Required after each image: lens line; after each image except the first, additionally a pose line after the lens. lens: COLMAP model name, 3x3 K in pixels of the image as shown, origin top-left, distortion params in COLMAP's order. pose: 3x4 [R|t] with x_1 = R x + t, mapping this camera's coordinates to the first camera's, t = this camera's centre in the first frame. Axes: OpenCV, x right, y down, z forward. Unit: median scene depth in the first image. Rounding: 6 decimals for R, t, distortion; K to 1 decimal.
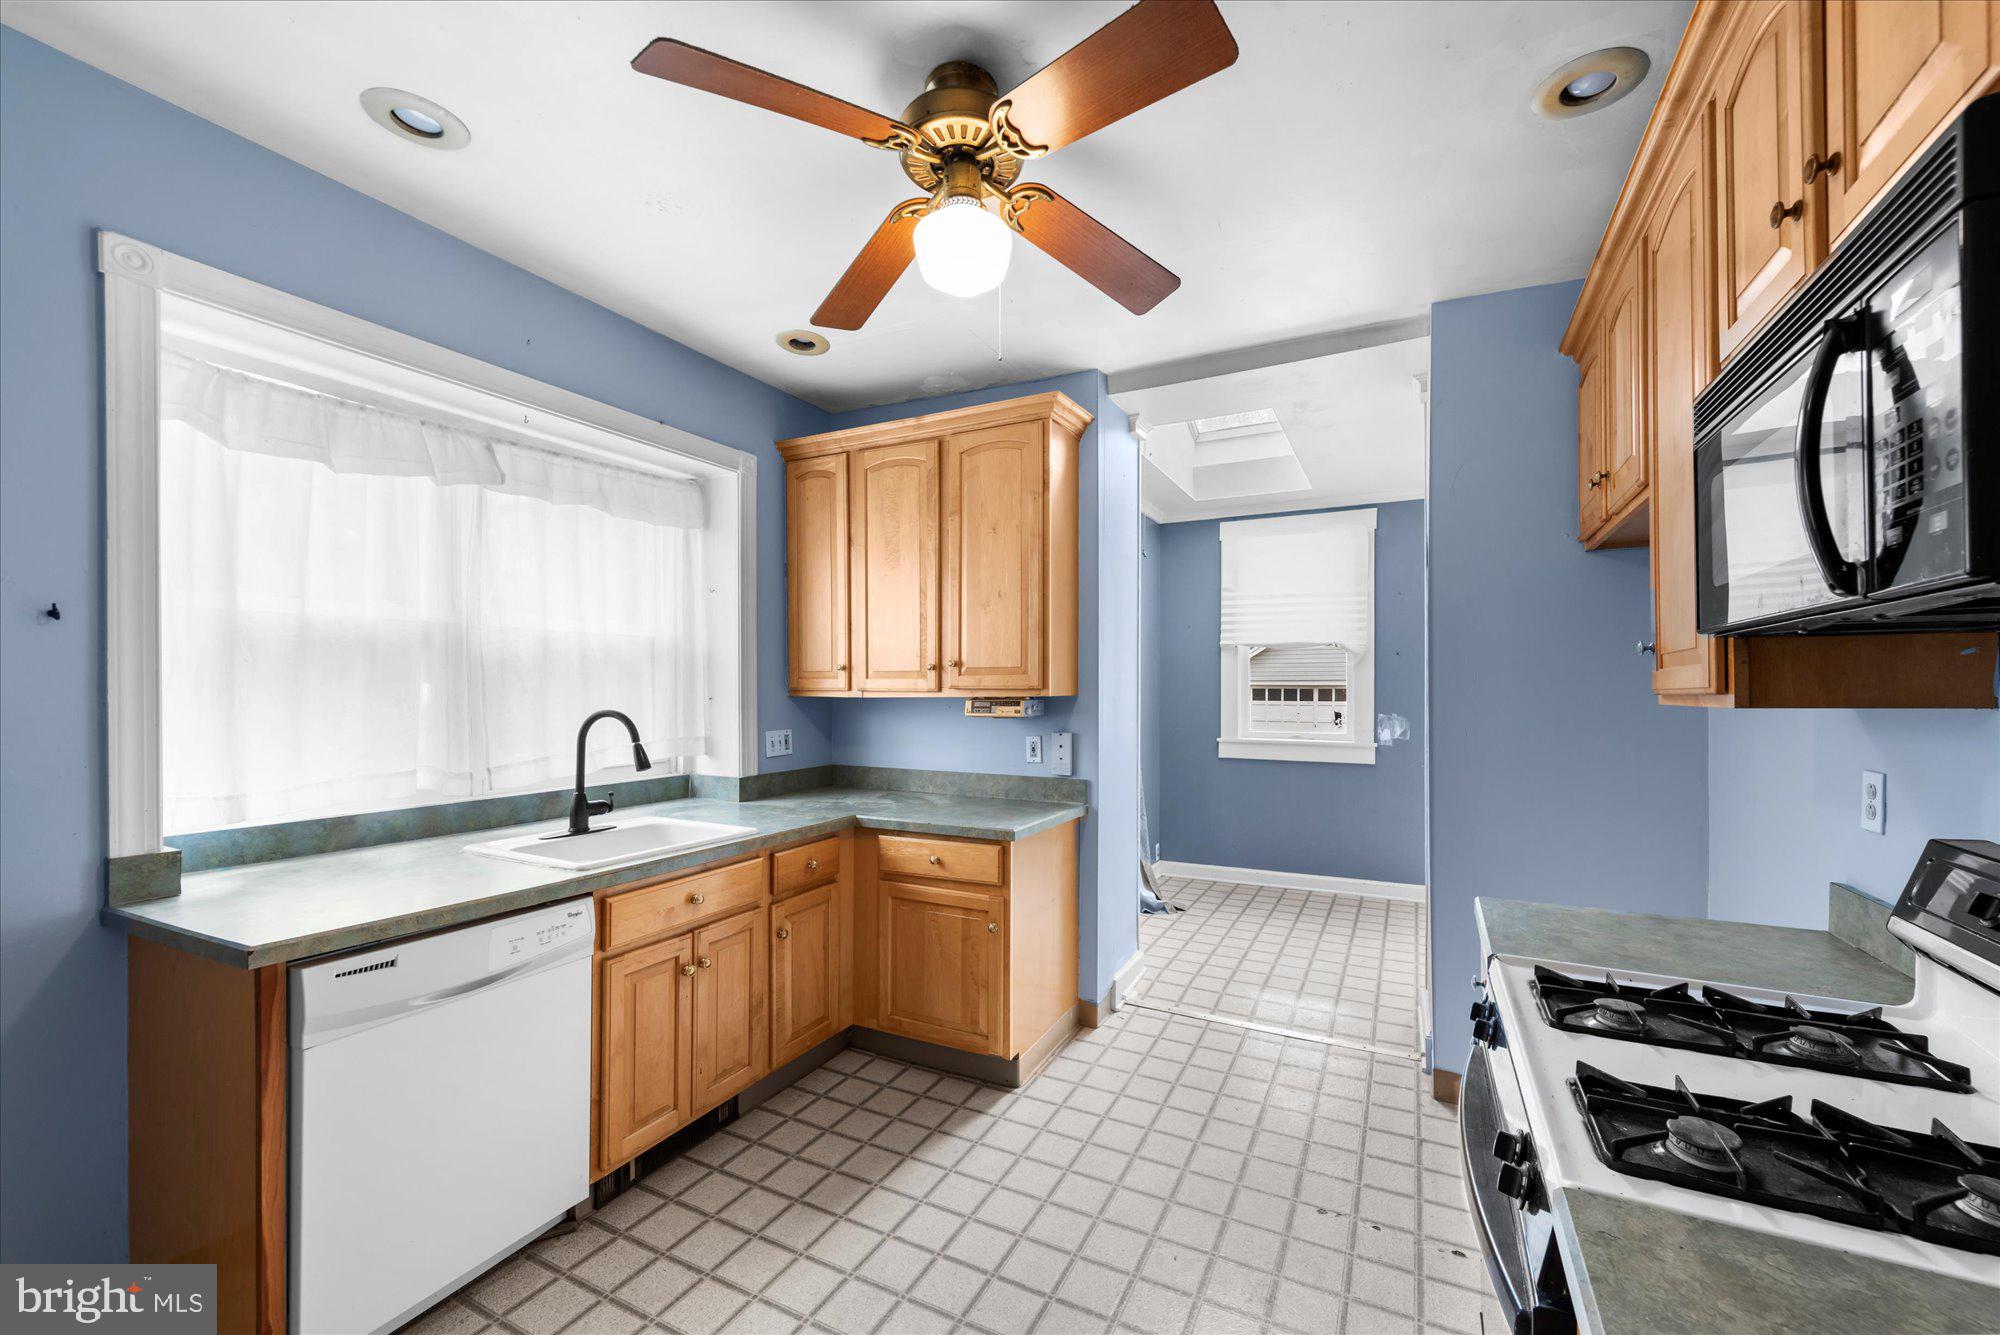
lens RADIAL K [[784.3, 0, 1018.3], [0, 784.3, 690.5], [0, 0, 1]] dist [0.000645, -0.000070]
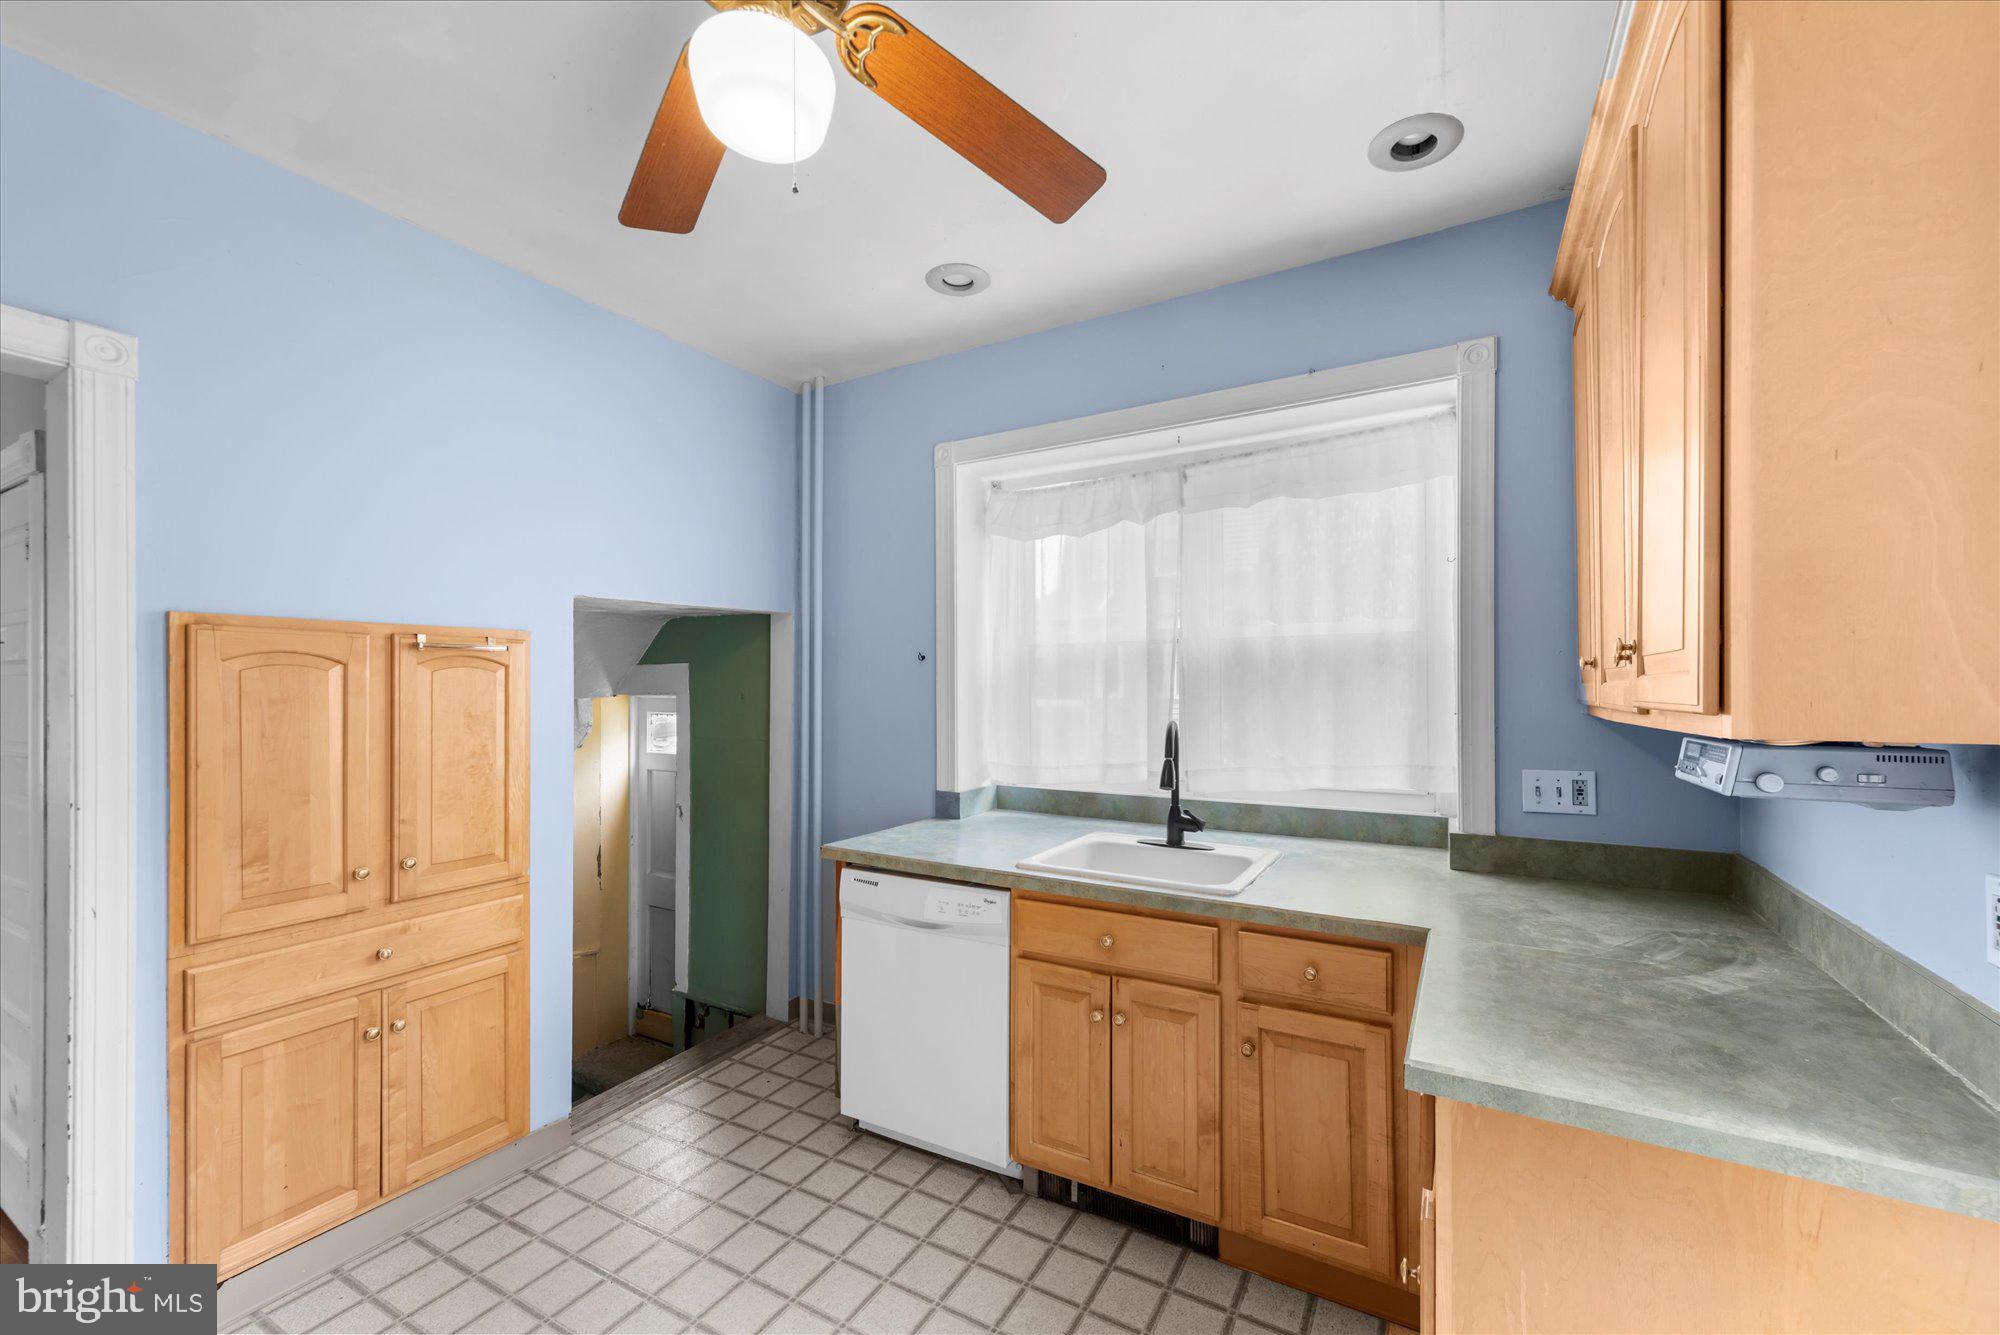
lens RADIAL K [[784.3, 0, 1018.3], [0, 784.3, 690.5], [0, 0, 1]] dist [0.000645, -0.000070]
pose [[-0.041387, -0.001325, -0.999142, 0.460611], [-0.004159, 0.999991, -0.001154, -0.010704], [0.999135, 0.004108, -0.041393, 0.914976]]
